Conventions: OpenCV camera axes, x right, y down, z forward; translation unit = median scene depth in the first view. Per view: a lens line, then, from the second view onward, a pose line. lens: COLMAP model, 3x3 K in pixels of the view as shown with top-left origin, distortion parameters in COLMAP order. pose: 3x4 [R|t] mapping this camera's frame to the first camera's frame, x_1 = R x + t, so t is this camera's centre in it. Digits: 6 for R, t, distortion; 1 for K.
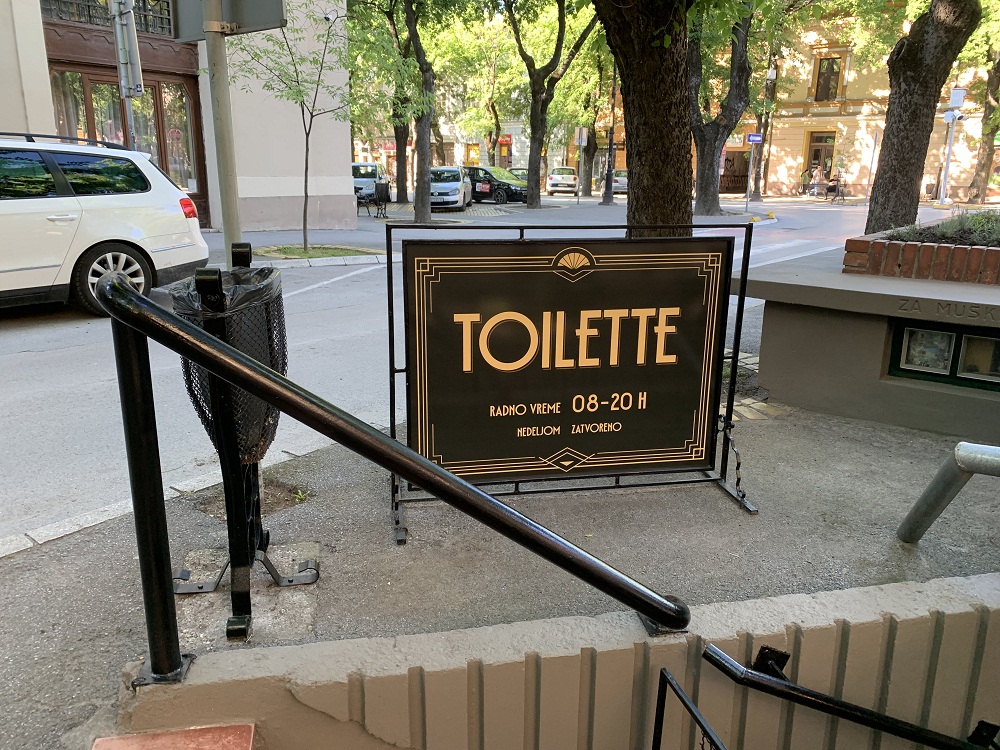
lens RADIAL K [[773.8, 0, 496.8], [0, 773.8, 366.7], [0, 0, 1]] dist [0.061745, -0.100011]
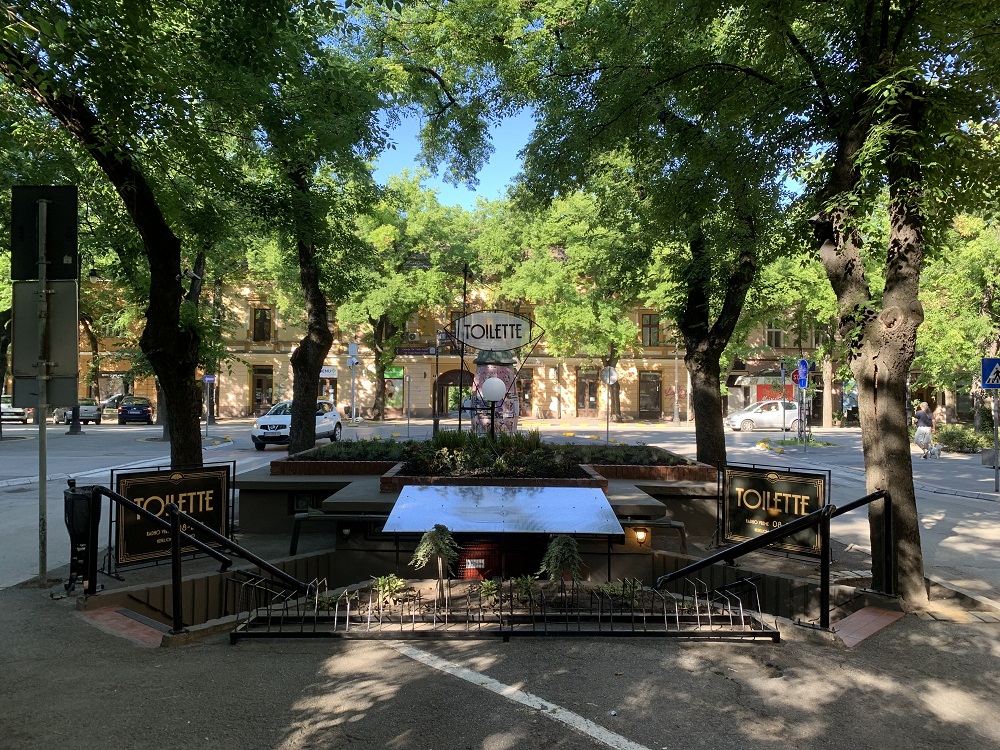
lens RADIAL K [[773.8, 0, 496.8], [0, 773.8, 366.7], [0, 0, 1]] dist [0.061745, -0.100011]
pose [[0.782569, 0.010817, 0.622470, -0.057040], [0.157767, 0.963766, -0.215092, 0.020647], [-0.602242, 0.266529, 0.752507, -0.147917]]
